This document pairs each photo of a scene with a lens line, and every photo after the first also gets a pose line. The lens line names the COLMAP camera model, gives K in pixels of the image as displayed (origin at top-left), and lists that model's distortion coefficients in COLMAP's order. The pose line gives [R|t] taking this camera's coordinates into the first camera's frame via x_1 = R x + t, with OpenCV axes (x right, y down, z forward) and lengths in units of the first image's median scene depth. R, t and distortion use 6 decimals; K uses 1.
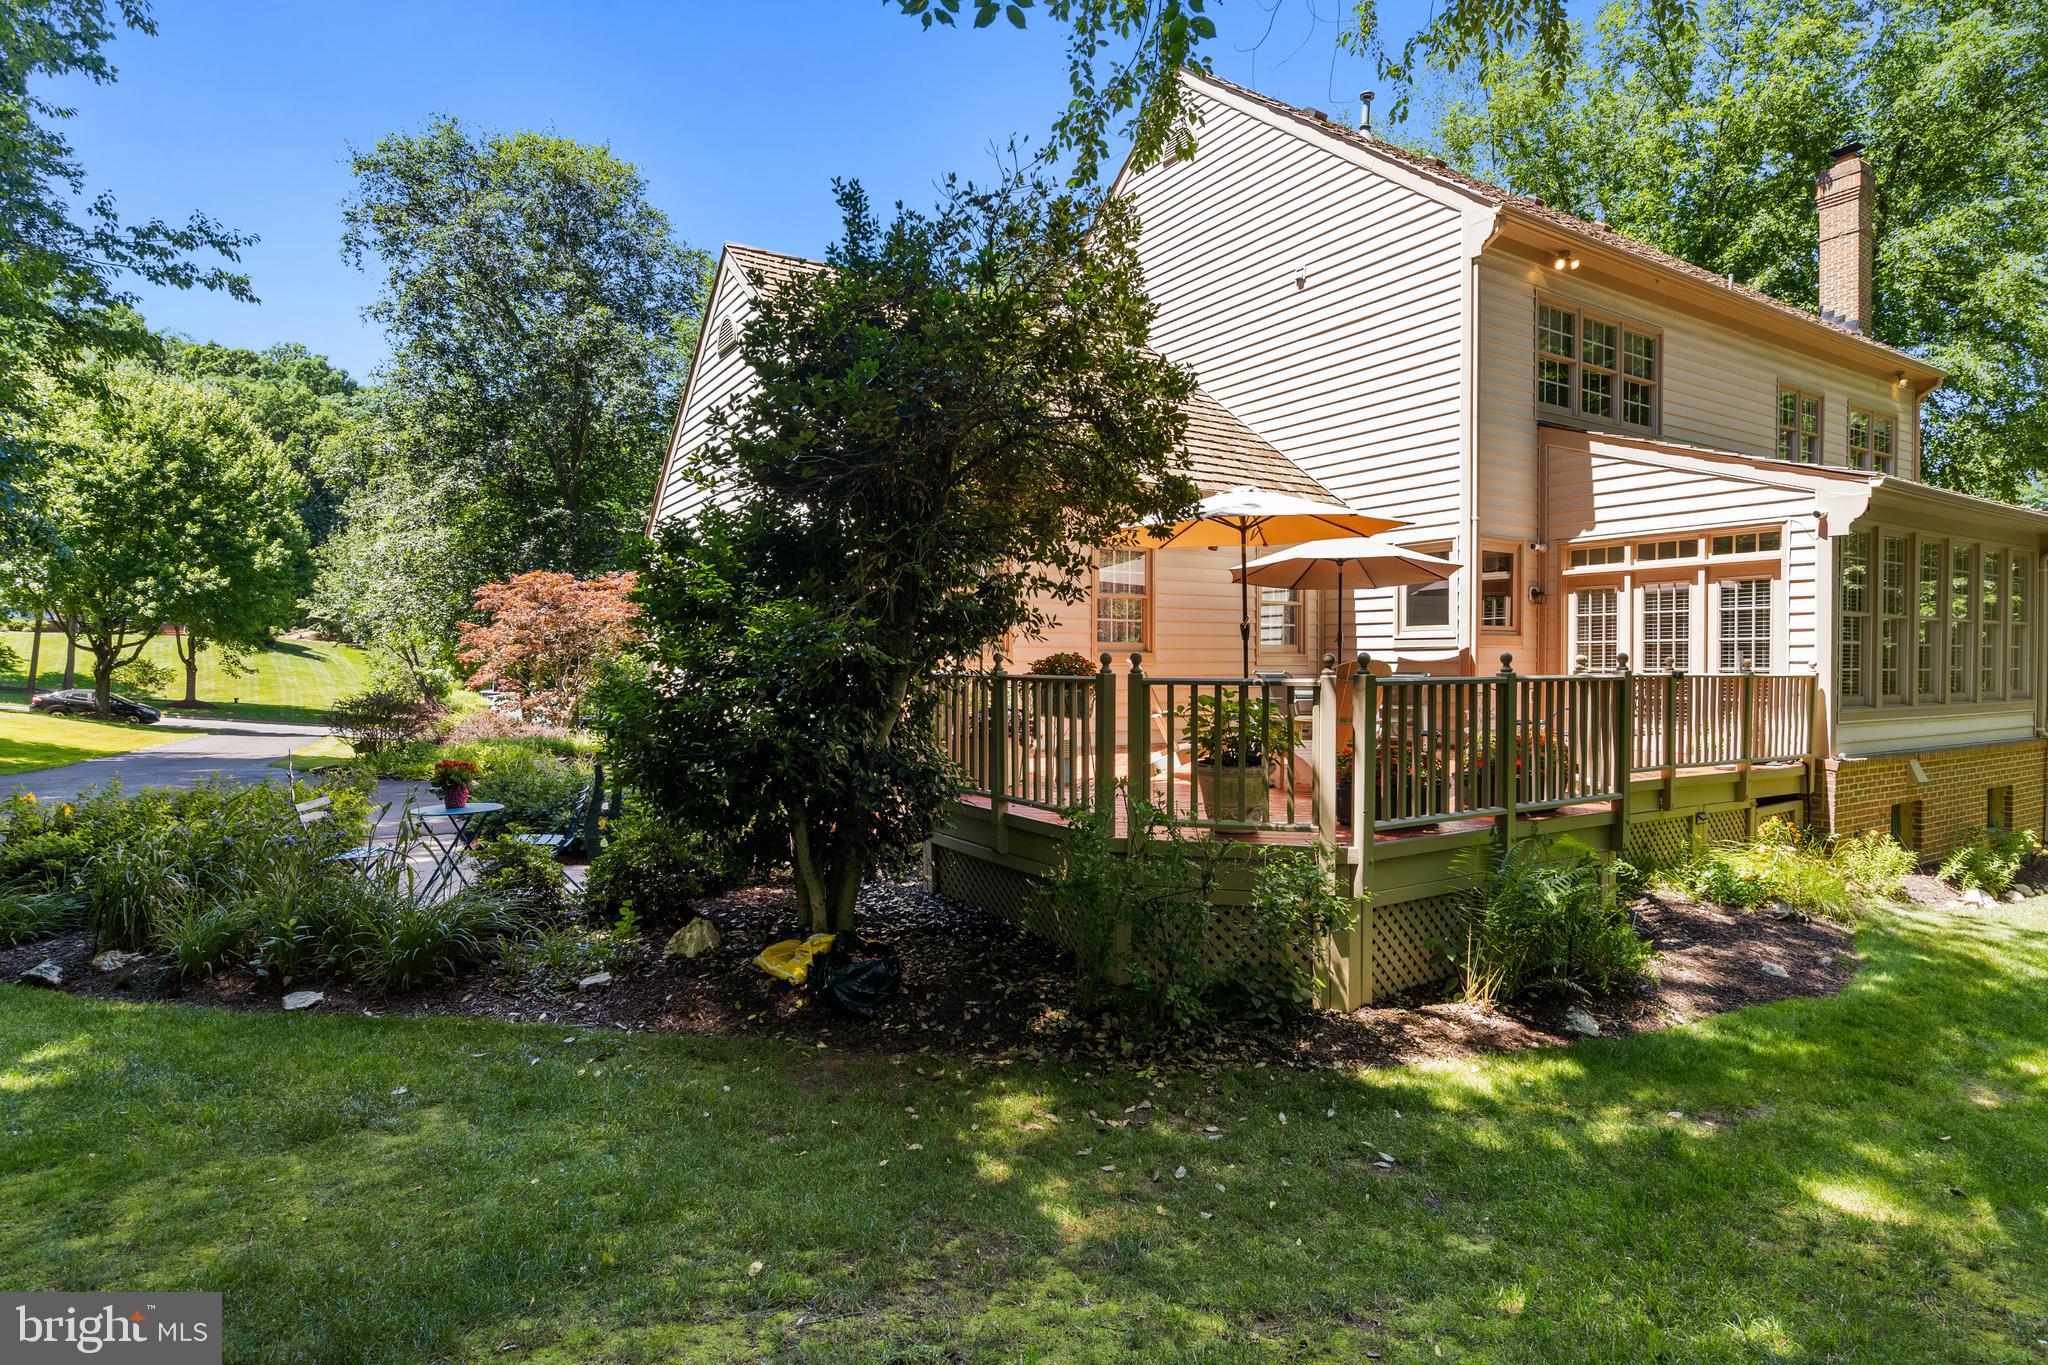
lens RADIAL K [[1063.6, 0, 1044.9], [0, 1063.6, 657.8], [0, 0, 1]] dist [0.001337, 0.007329]
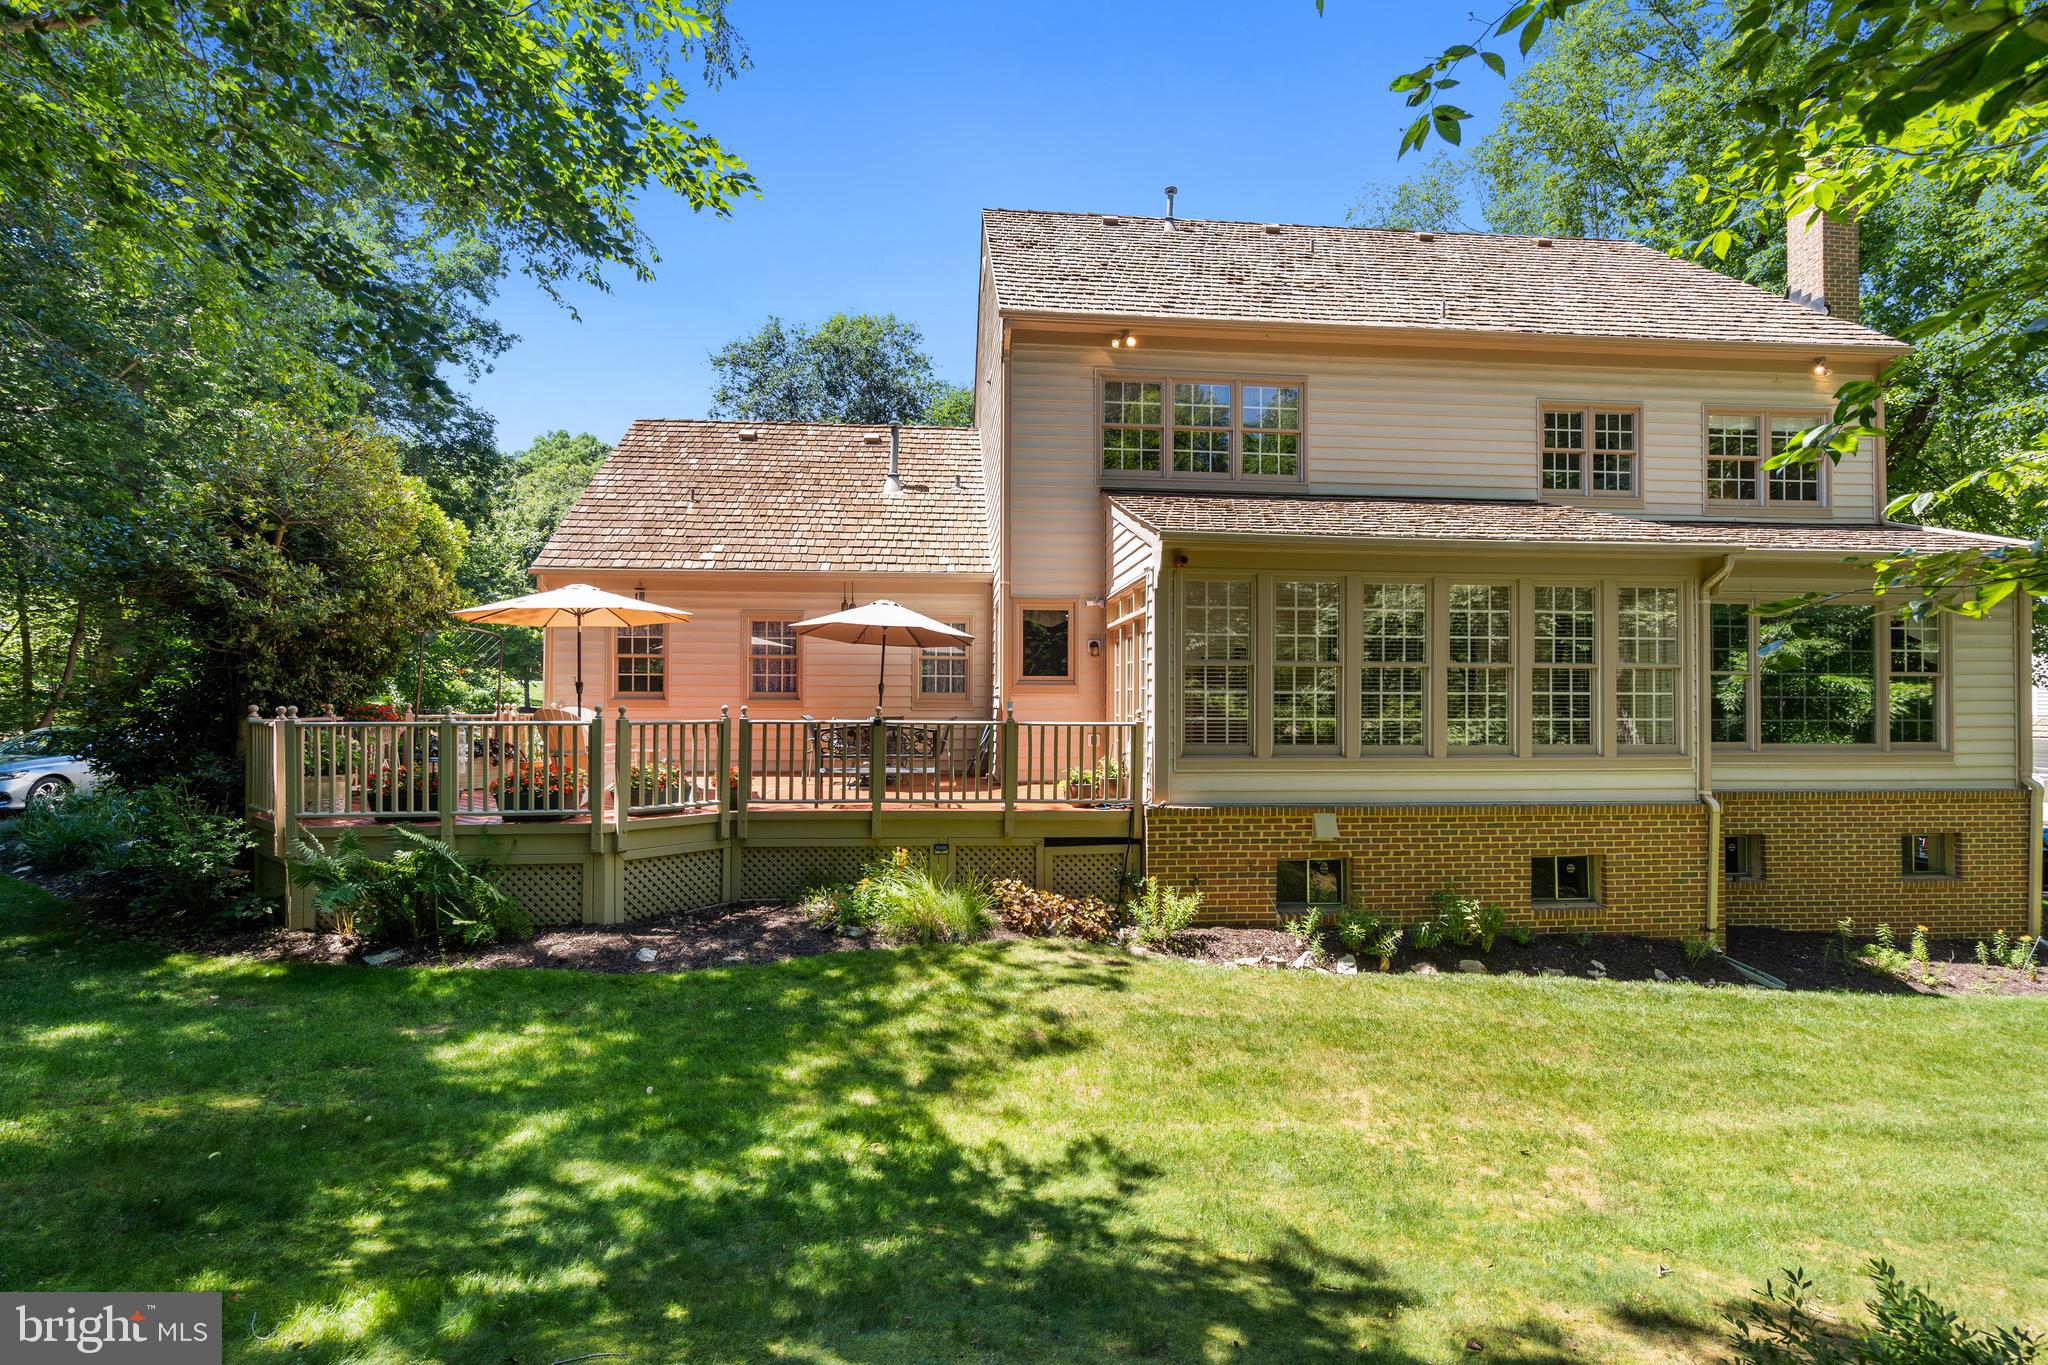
lens RADIAL K [[945.1, 0, 1024.0], [0, 945.1, 682.5], [0, 0, 1]] dist [-0.000517, 0.000833]
pose [[0.890076, -0.006195, -0.455770, 0.957428], [-0.000006, 0.999907, -0.013603, -0.011430], [0.455812, 0.012110, 0.889993, 0.115514]]
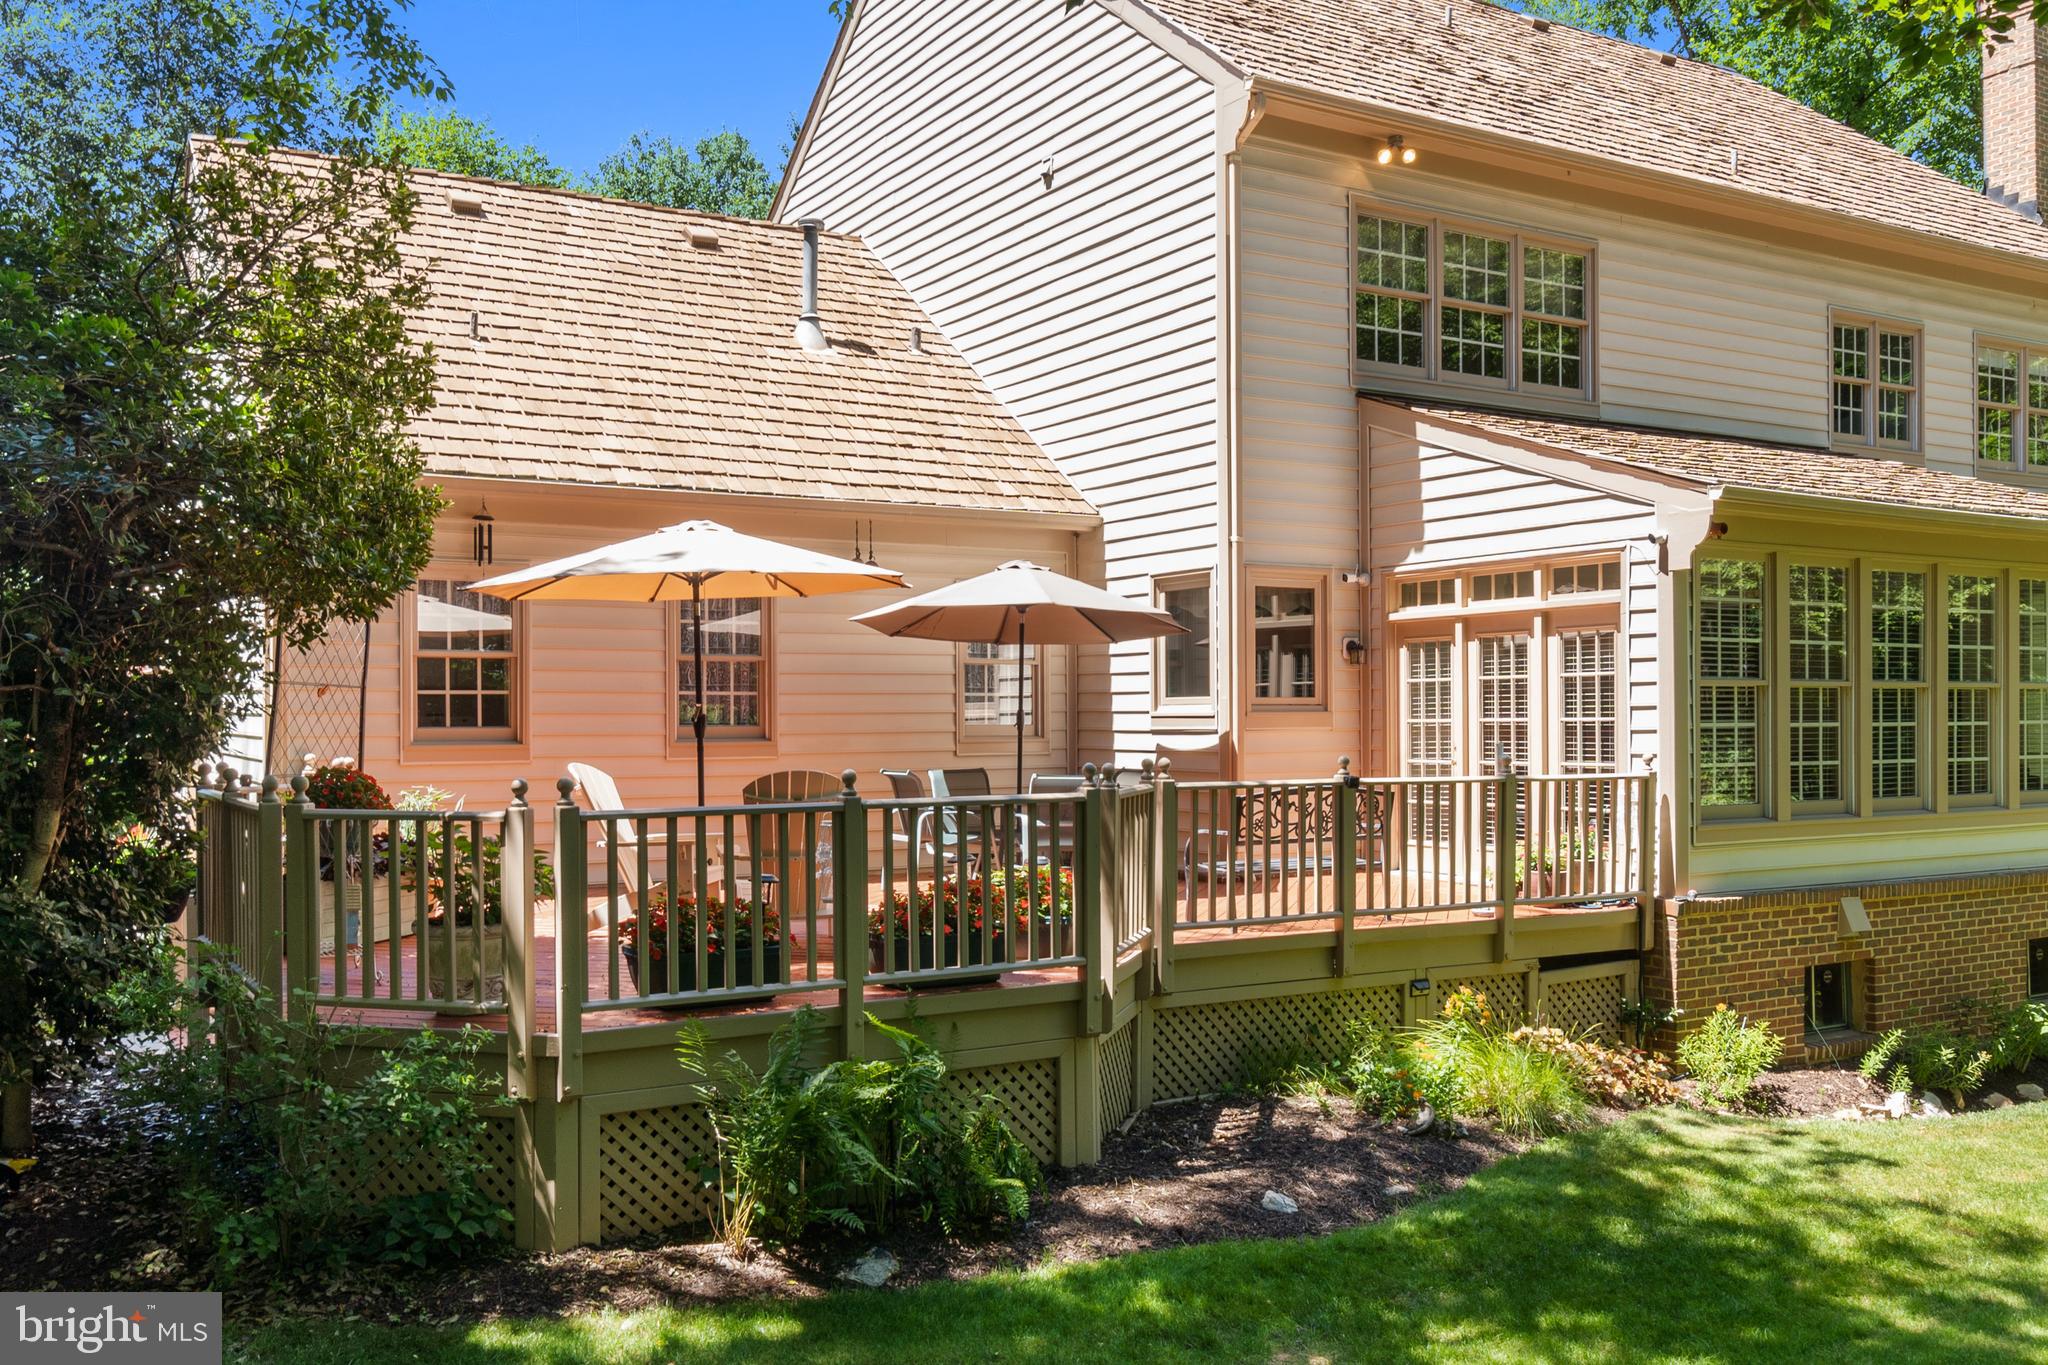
lens RADIAL K [[1739.0, 0, 1016.4], [0, 1739.0, 694.4], [0, 0, 1]] dist [0.006568, 0.004017]
pose [[0.999369, -0.006628, -0.034889, 0.328251], [0.006267, 0.999926, -0.010440, -0.024034], [0.034956, 0.010214, 0.999337, -0.112059]]
